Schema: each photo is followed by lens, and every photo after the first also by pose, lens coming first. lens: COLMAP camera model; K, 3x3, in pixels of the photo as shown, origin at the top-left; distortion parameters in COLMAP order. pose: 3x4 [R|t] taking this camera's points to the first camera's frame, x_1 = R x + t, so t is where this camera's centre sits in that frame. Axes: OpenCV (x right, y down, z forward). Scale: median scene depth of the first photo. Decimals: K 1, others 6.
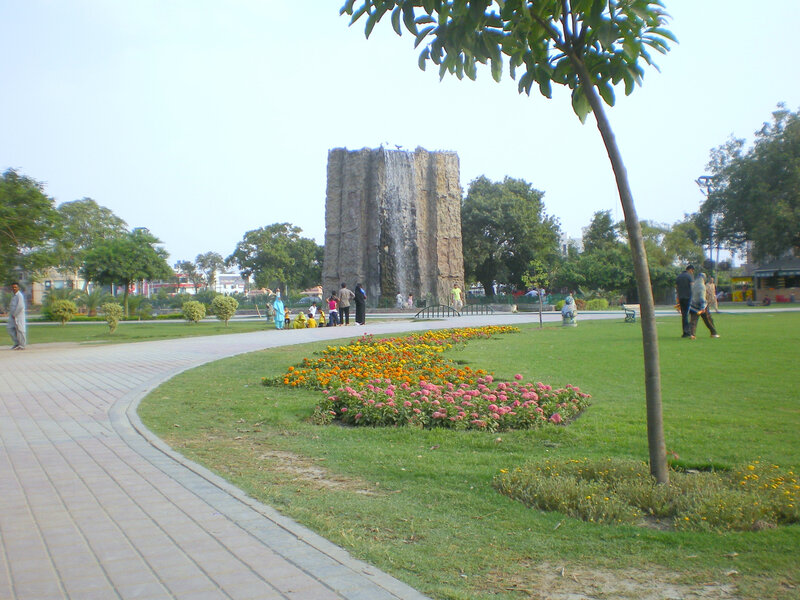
lens RADIAL K [[947.5, 0, 398.0], [0, 947.5, 300.2], [0, 0, 1]] dist [-0.085466, 0.000000]
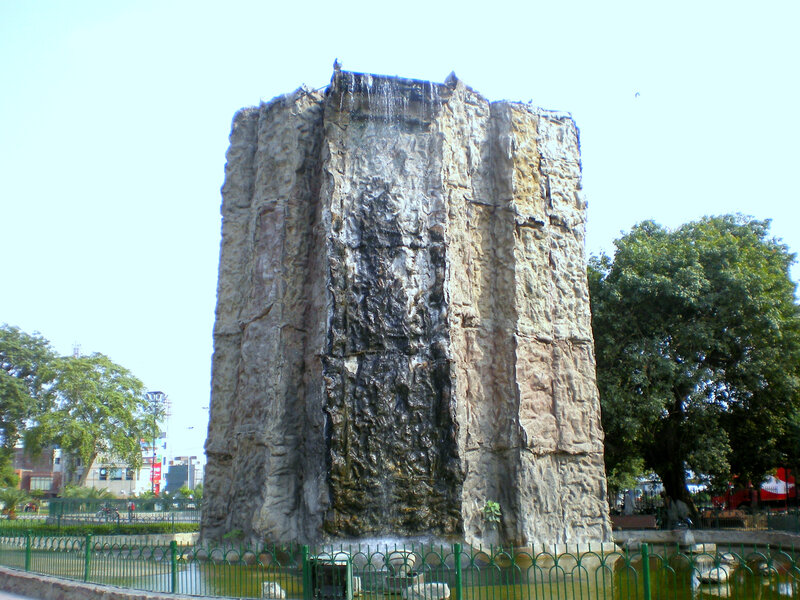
lens RADIAL K [[947.5, 0, 403.7], [0, 947.5, 295.5], [0, 0, 1]] dist [-0.085466, 0.000000]
pose [[0.985983, -0.028631, -0.164372, 0.057546], [-0.005221, 0.979390, -0.201913, -0.011796], [0.166765, 0.199941, 0.965512, 0.662798]]
